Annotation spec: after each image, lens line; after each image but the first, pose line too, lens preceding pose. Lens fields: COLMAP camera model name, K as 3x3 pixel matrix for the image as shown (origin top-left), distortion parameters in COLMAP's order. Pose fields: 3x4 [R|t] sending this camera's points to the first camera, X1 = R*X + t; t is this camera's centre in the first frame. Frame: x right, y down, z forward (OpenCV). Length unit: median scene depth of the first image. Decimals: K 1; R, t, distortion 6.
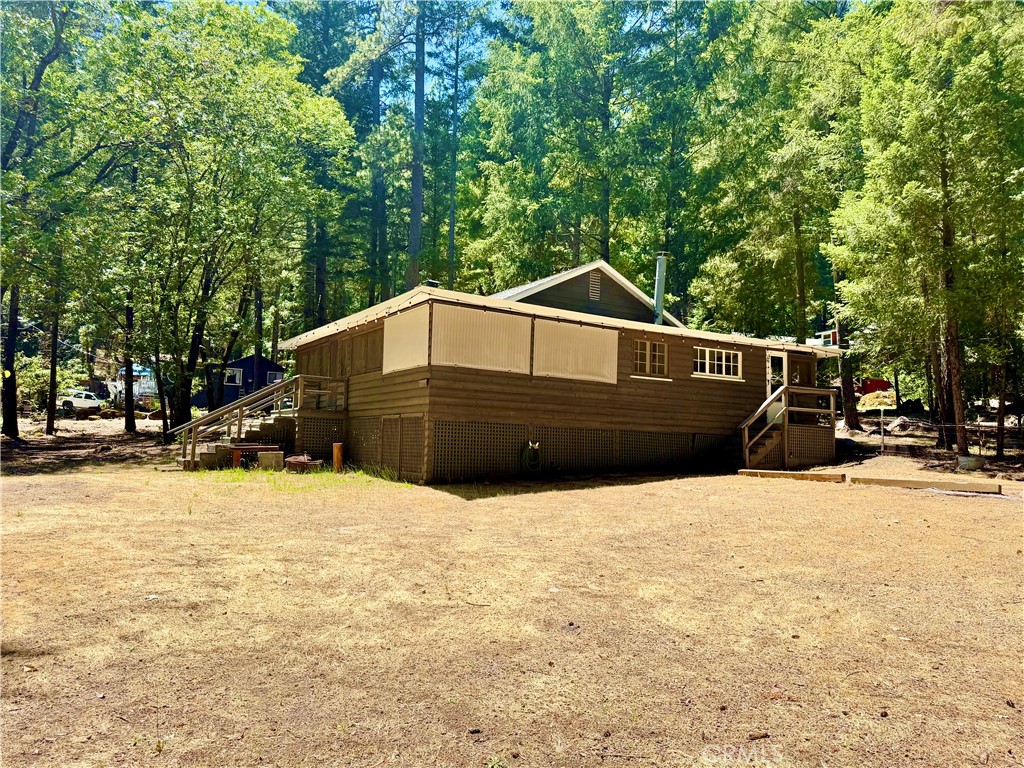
lens RADIAL K [[724.1, 0, 514.4], [0, 724.1, 383.1], [0, 0, 1]] dist [0.066229, -0.091894]
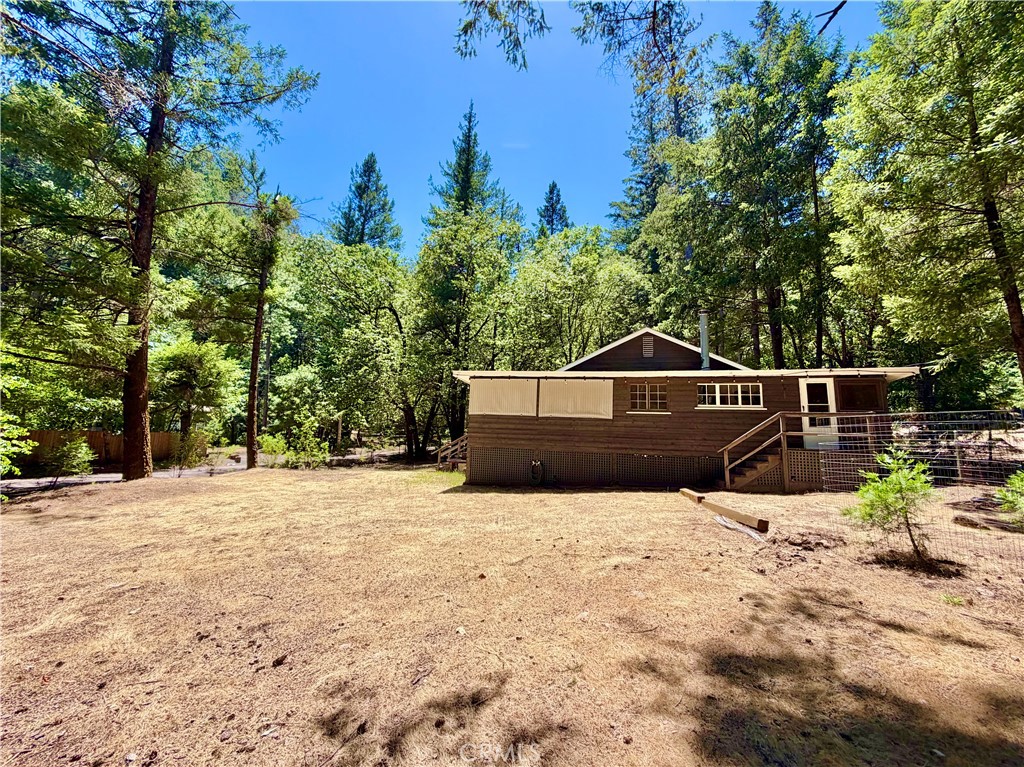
lens RADIAL K [[422.6, 0, 510.6], [0, 422.6, 382.9], [0, 0, 1]] dist [0.002186, 0.000255]
pose [[0.683493, -0.117487, -0.720441, 0.567308], [0.038492, 0.991390, -0.125155, 0.024892], [0.728942, 0.057811, 0.682130, 0.311480]]
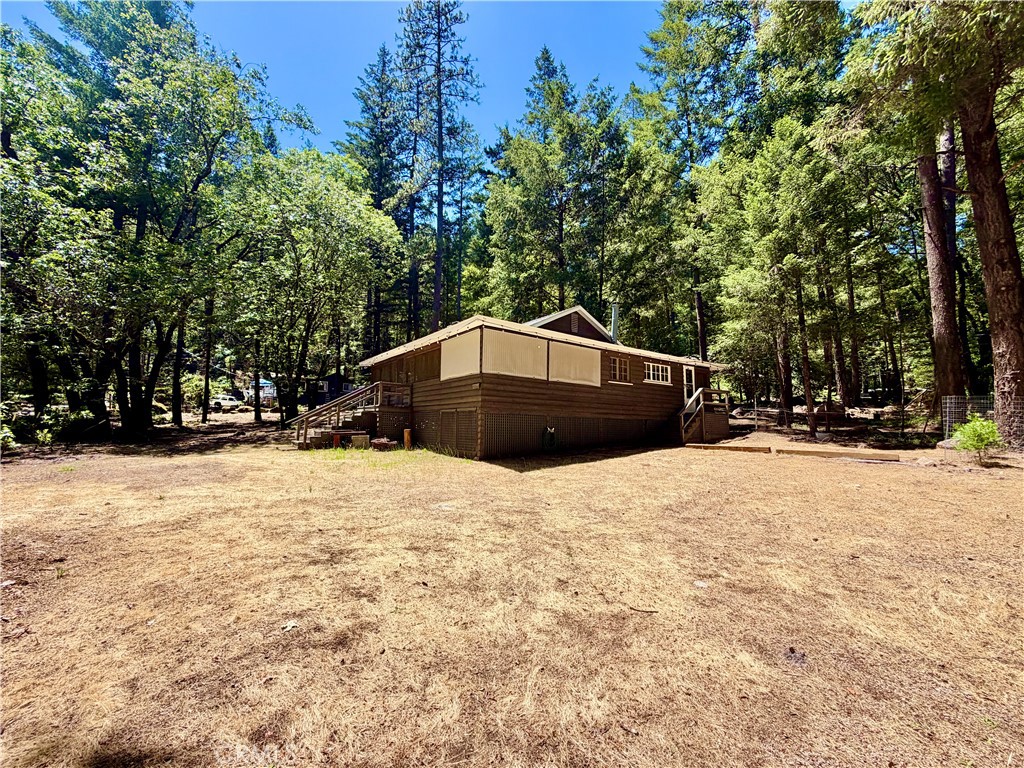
lens RADIAL K [[407.5, 0, 509.9], [0, 407.5, 383.2], [0, 0, 1]] dist [0.002296, -0.000099]
pose [[0.997469, -0.004254, 0.070971, -0.097558], [0.005501, 0.999834, -0.017385, 0.006897], [-0.070886, 0.017731, 0.997327, 0.180270]]
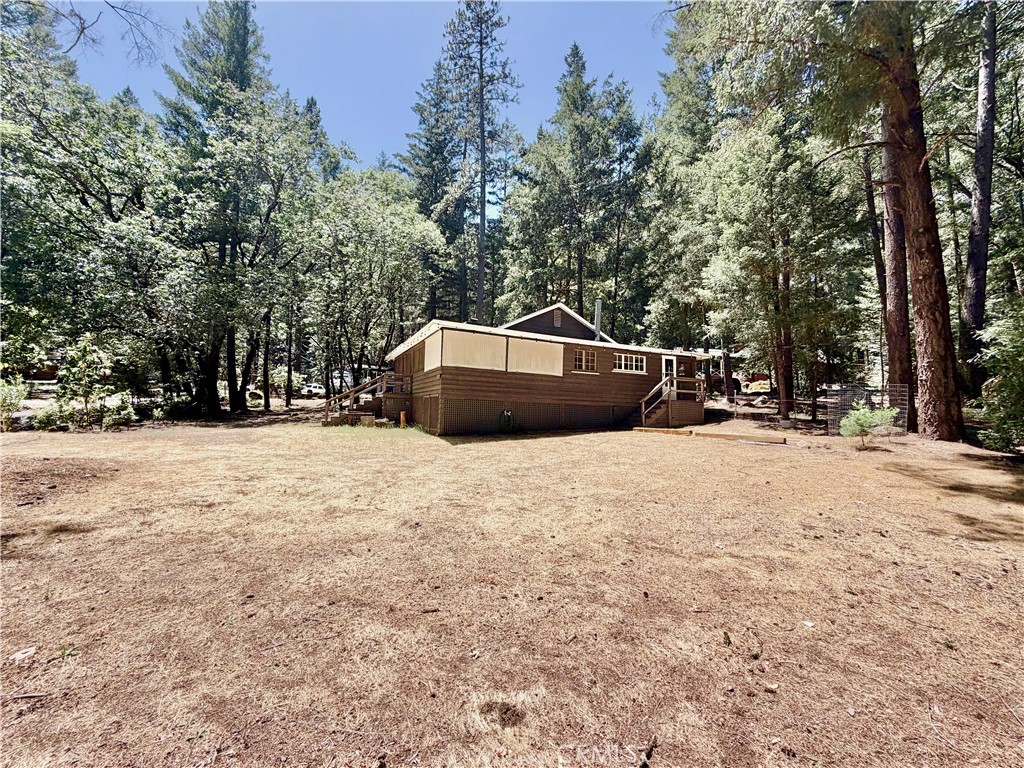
lens RADIAL K [[407.9, 0, 508.7], [0, 407.9, 384.4], [0, 0, 1]] dist [0.000669, 0.000120]
pose [[0.992289, -0.008176, -0.123673, 0.130435], [0.009747, 0.999879, 0.012108, 0.006697], [0.123559, -0.013220, 0.992249, 0.051051]]
